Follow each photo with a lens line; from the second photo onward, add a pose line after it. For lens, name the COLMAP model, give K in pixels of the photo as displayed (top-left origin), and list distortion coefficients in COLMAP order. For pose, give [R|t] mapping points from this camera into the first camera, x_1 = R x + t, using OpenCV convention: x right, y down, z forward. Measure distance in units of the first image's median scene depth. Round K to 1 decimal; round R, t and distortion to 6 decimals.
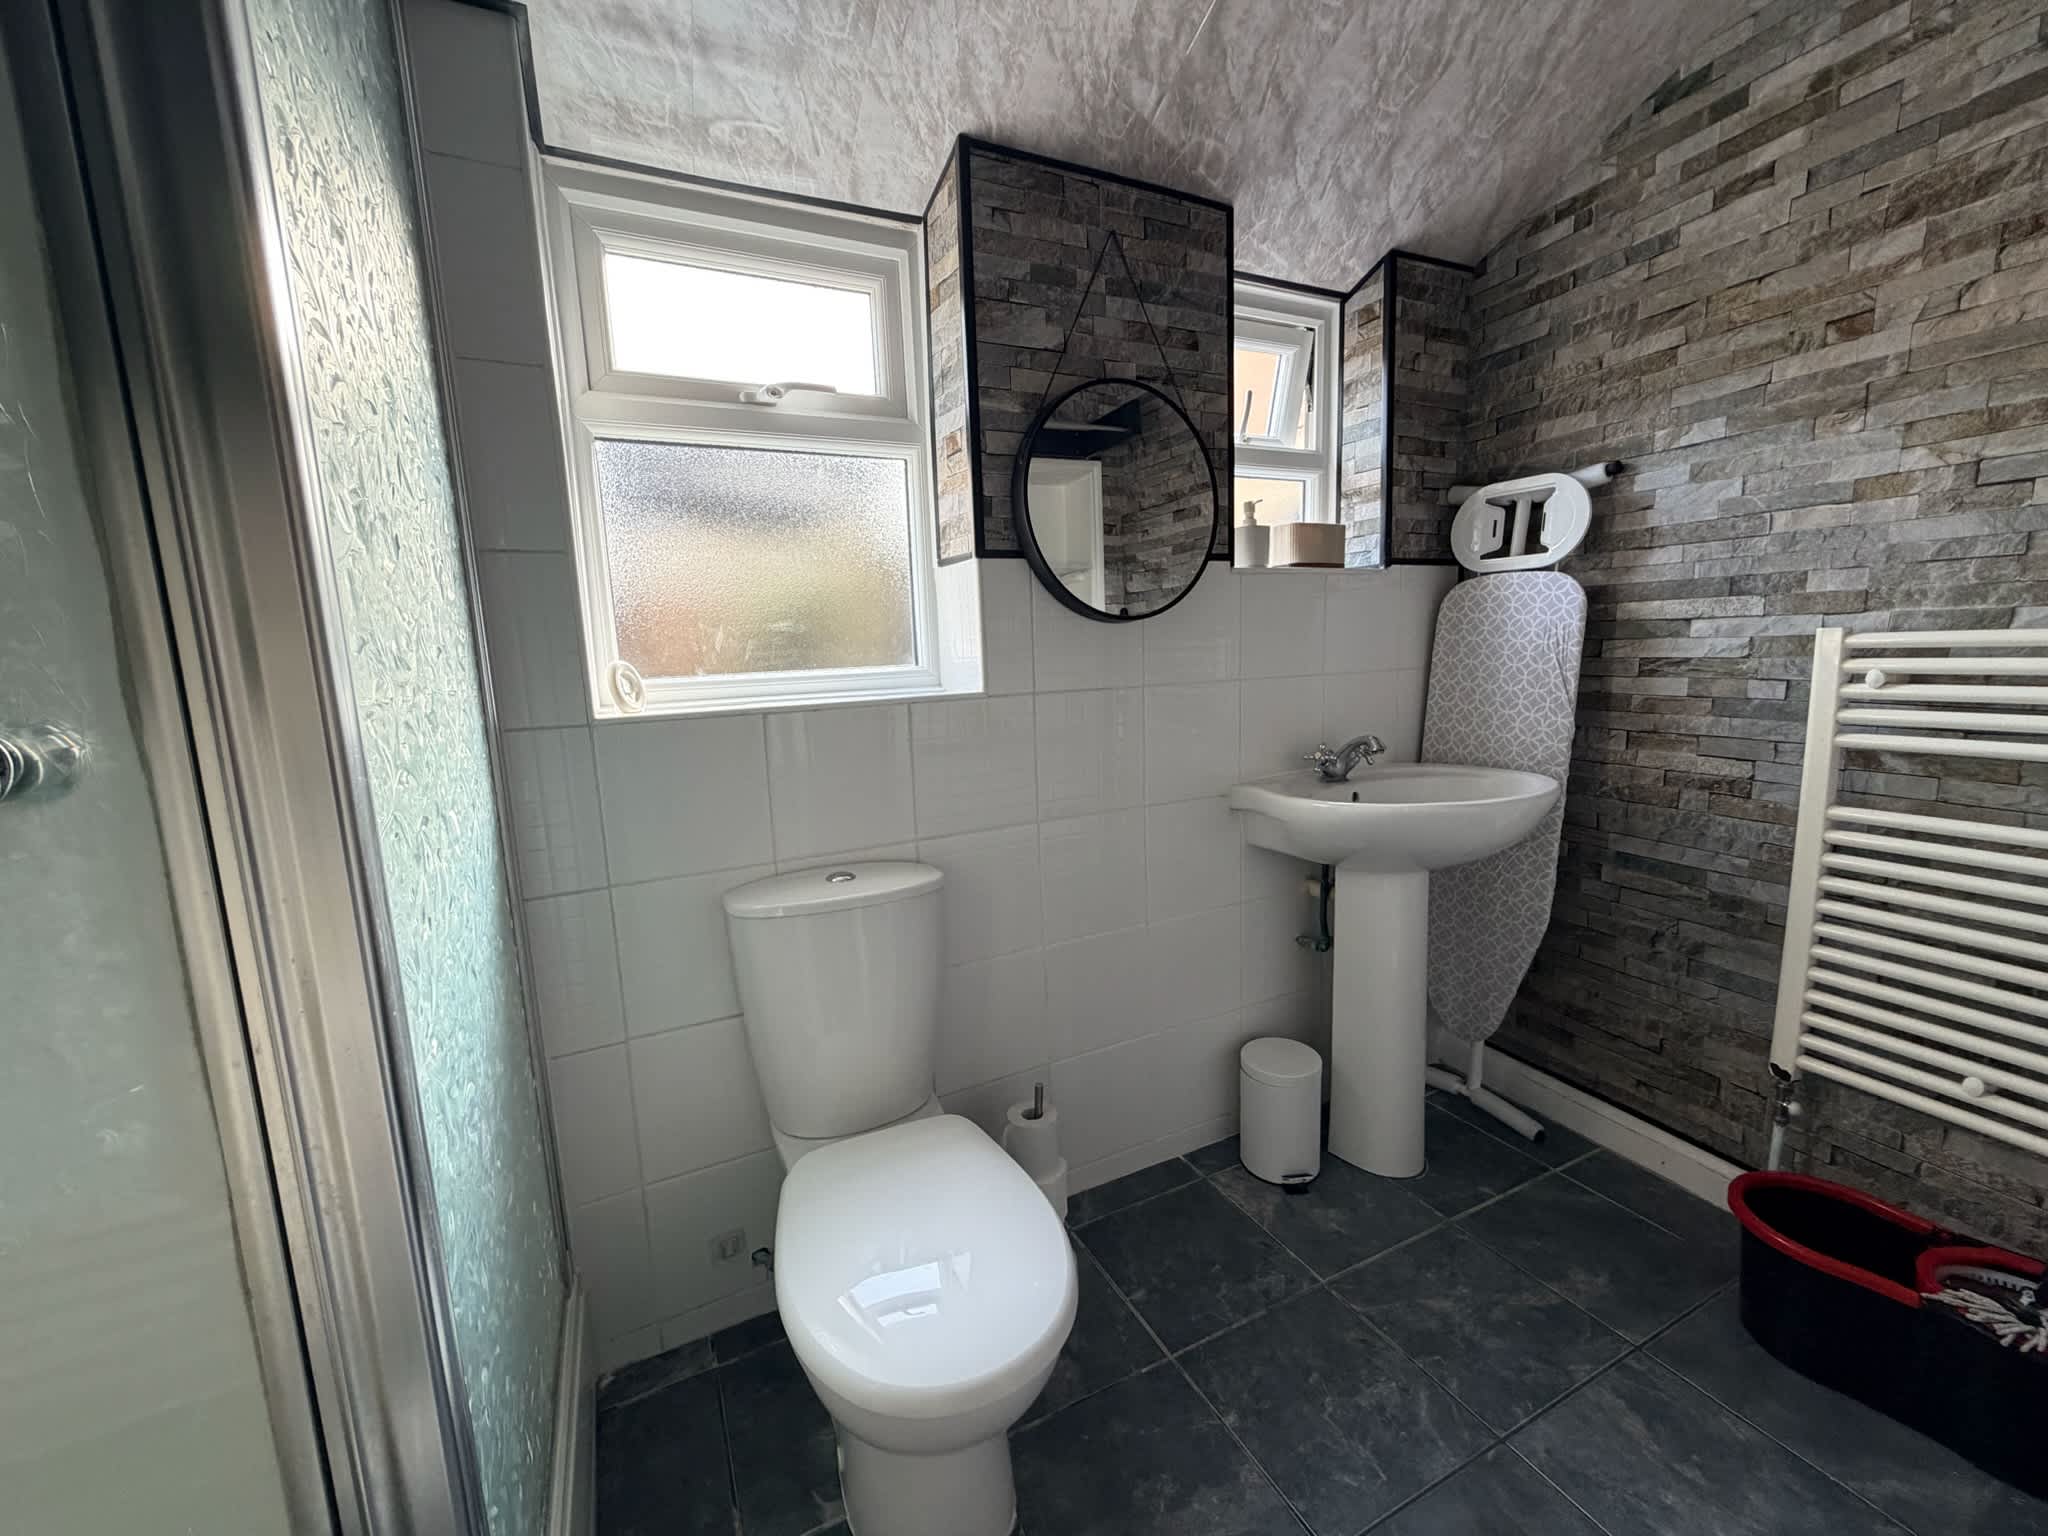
lens RADIAL K [[803.0, 0, 1024.0], [0, 803.0, 768.0], [0, 0, 1]] dist [-0.012813, 0.005723]
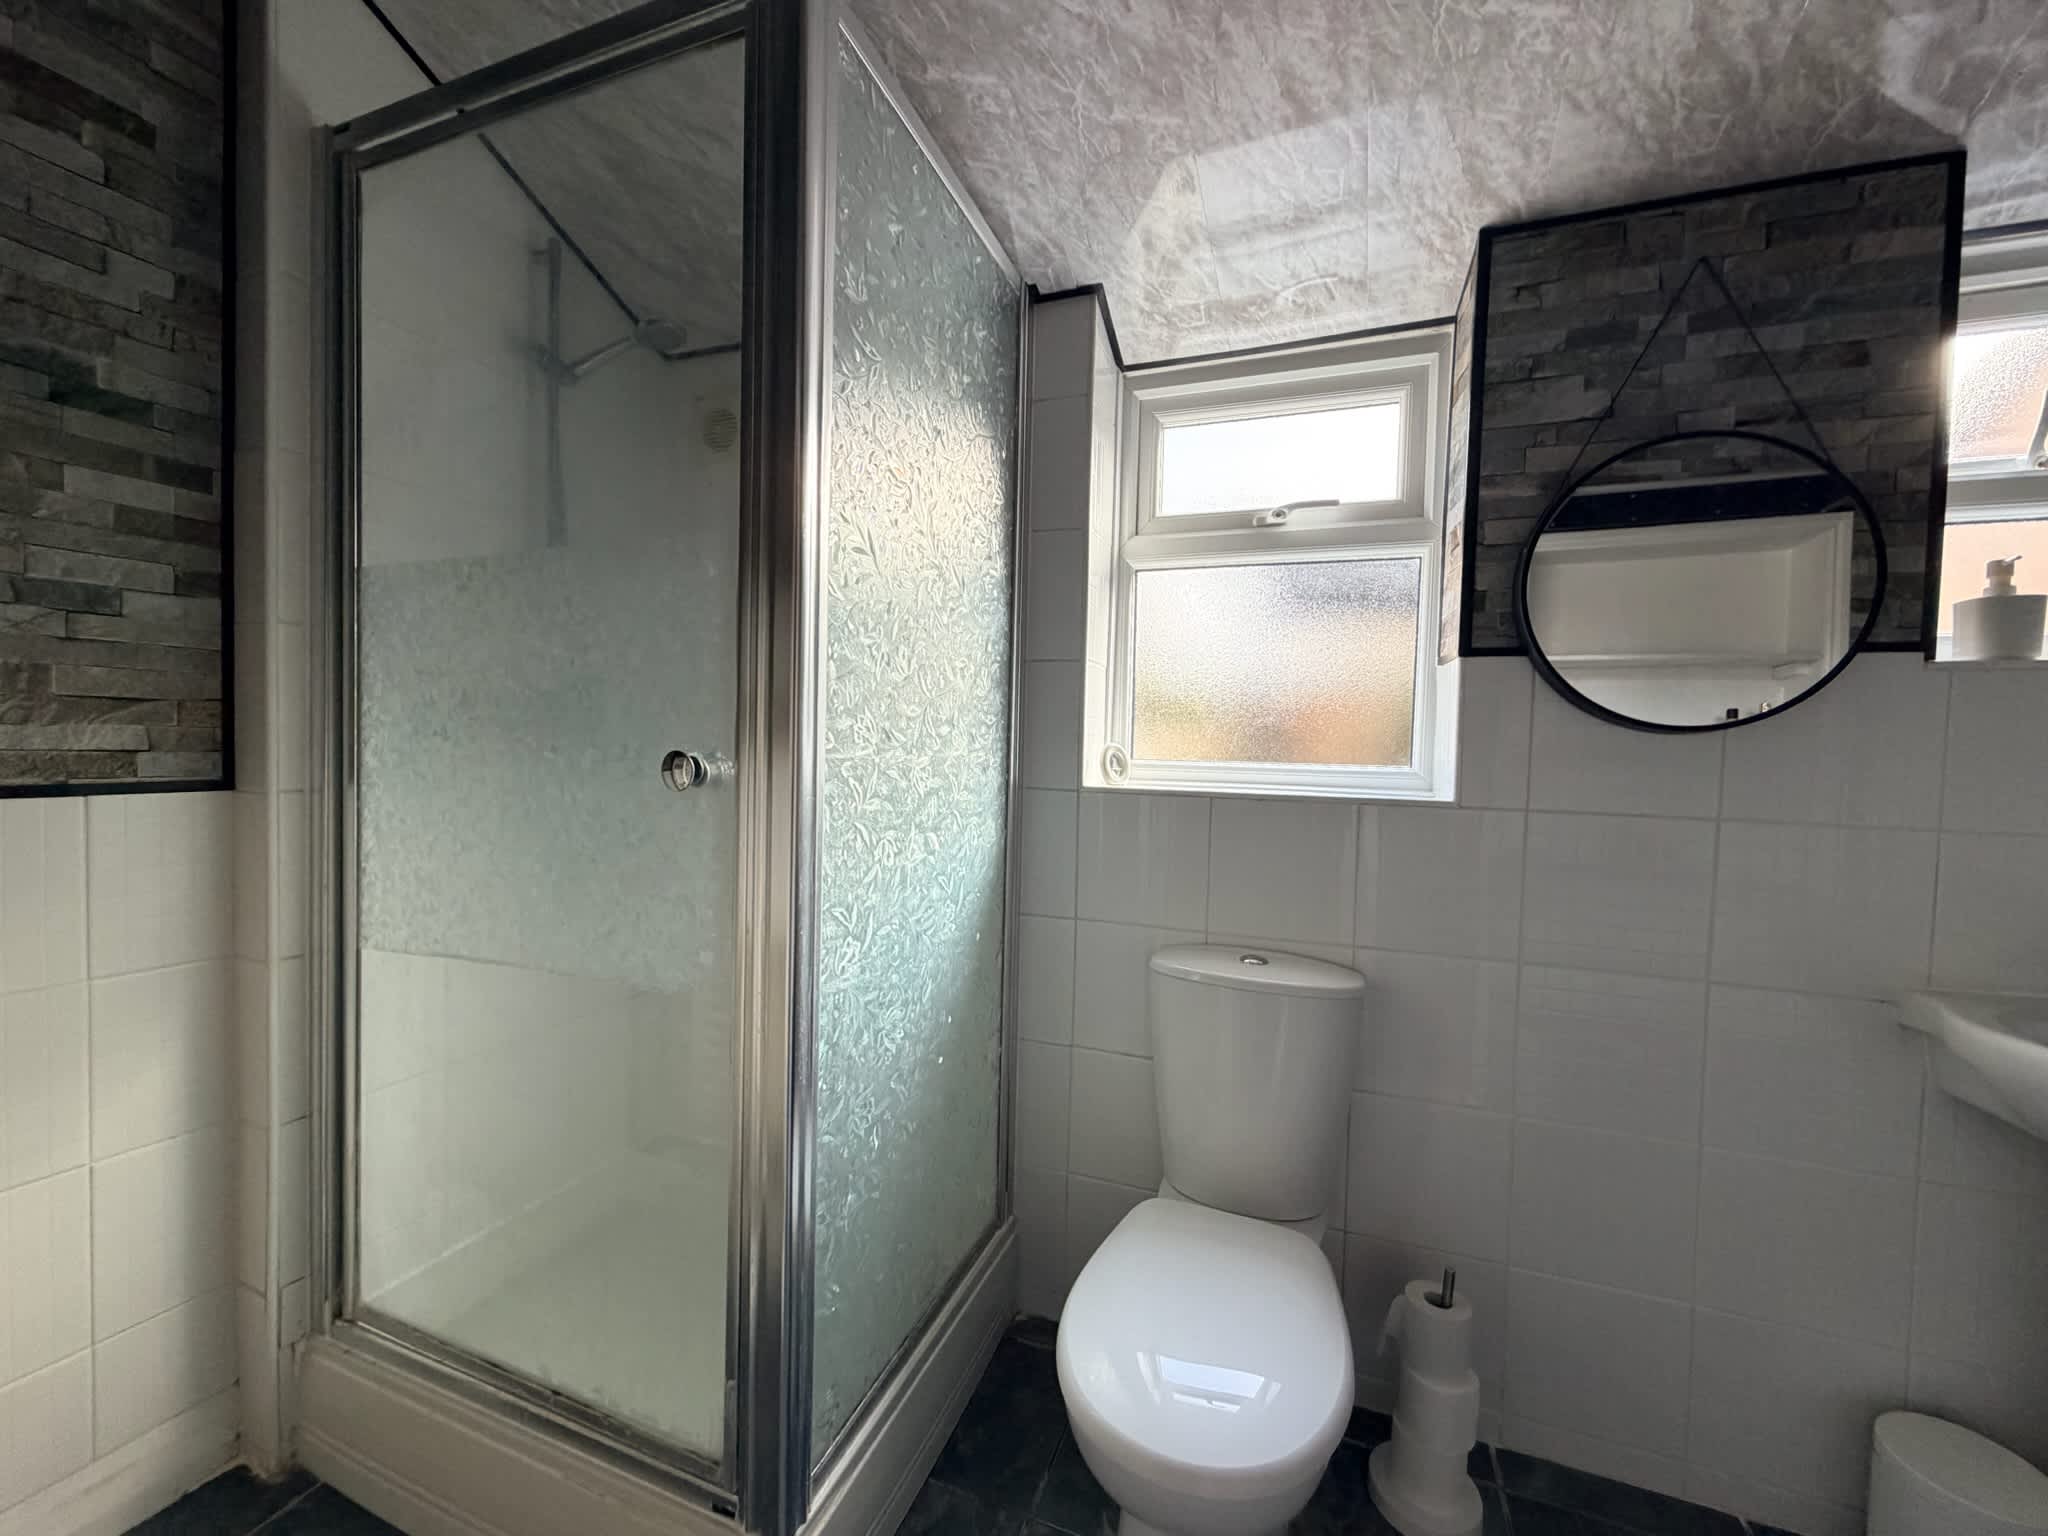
lens RADIAL K [[798.6, 0, 1024.0], [0, 798.6, 768.0], [0, 0, 1]] dist [-0.006605, 0.000010]
pose [[0.688627, 0.080658, -0.720616, 0.266702], [-0.159382, 0.986327, -0.041907, -0.017391], [0.707382, 0.143712, 0.692067, 0.030703]]
